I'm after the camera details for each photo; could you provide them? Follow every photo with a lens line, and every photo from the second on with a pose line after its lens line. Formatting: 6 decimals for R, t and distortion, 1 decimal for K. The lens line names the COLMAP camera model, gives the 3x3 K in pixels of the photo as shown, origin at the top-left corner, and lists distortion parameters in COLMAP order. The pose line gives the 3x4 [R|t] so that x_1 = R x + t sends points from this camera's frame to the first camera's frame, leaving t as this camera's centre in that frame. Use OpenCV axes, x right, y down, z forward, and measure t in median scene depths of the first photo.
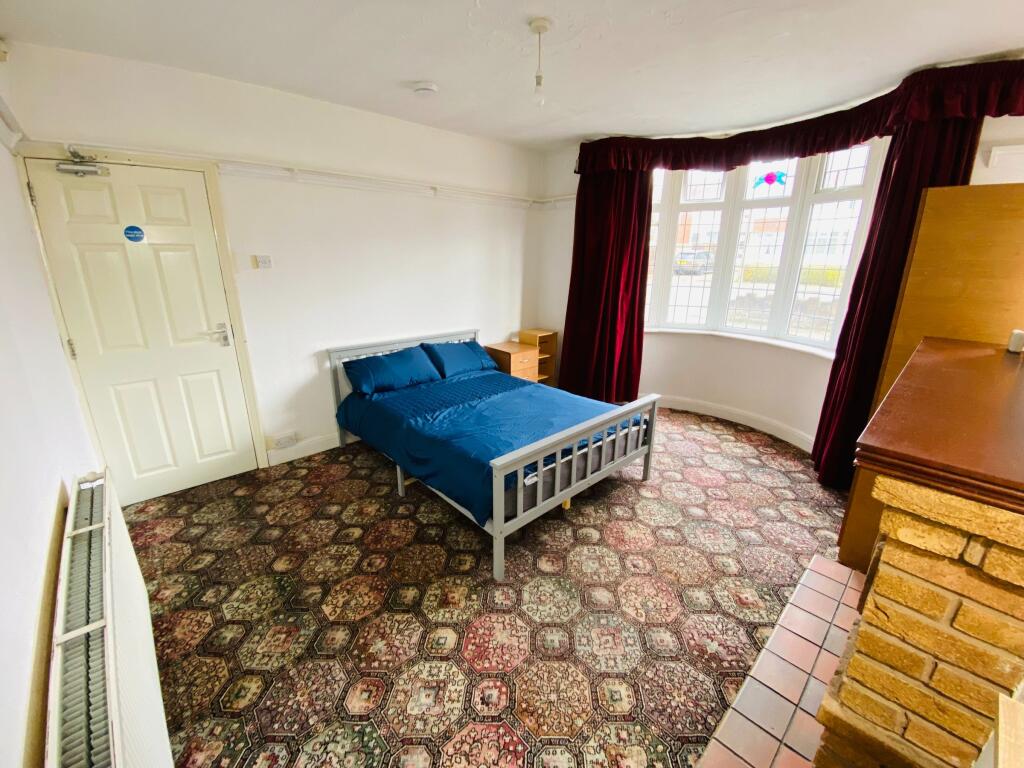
lens RADIAL K [[412.8, 0, 512.0], [0, 412.8, 384.0], [0, 0, 1]] dist [0.030048, -0.023928]
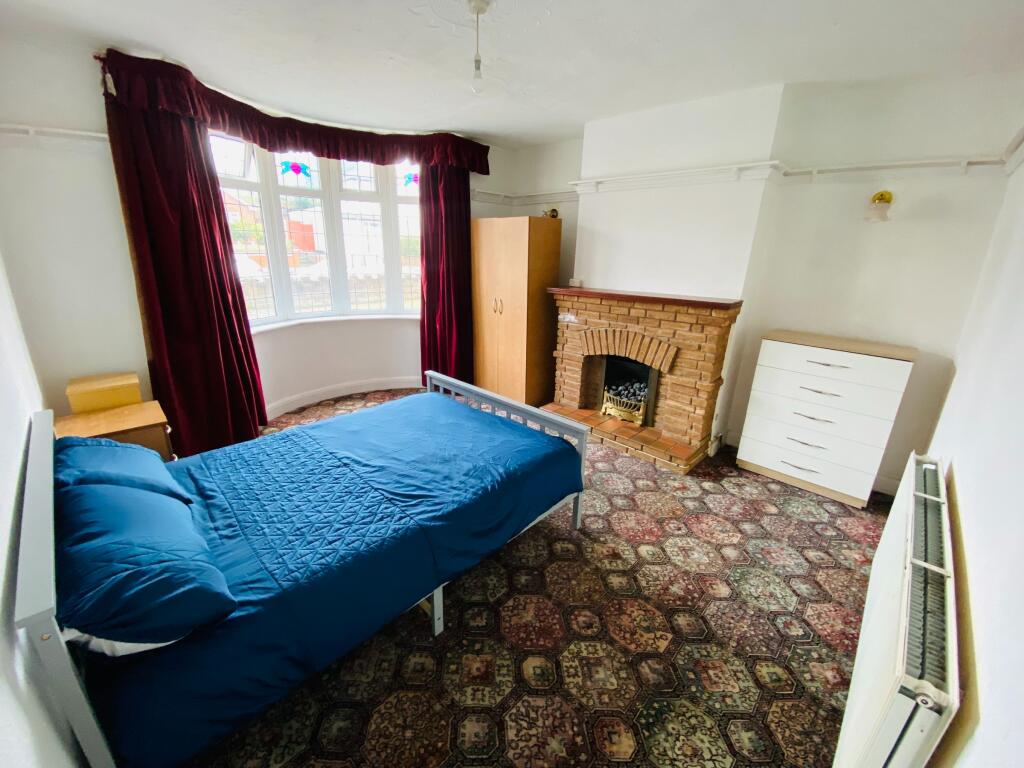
lens RADIAL K [[414.3, 0, 510.5], [0, 414.3, 386.9], [0, 0, 1]] dist [-0.000583, -0.014306]
pose [[-0.057394, -0.317925, 0.946377, -1.107539], [0.272228, 0.907034, 0.321218, -0.345547], [-0.960520, 0.276066, 0.034490, 1.148701]]
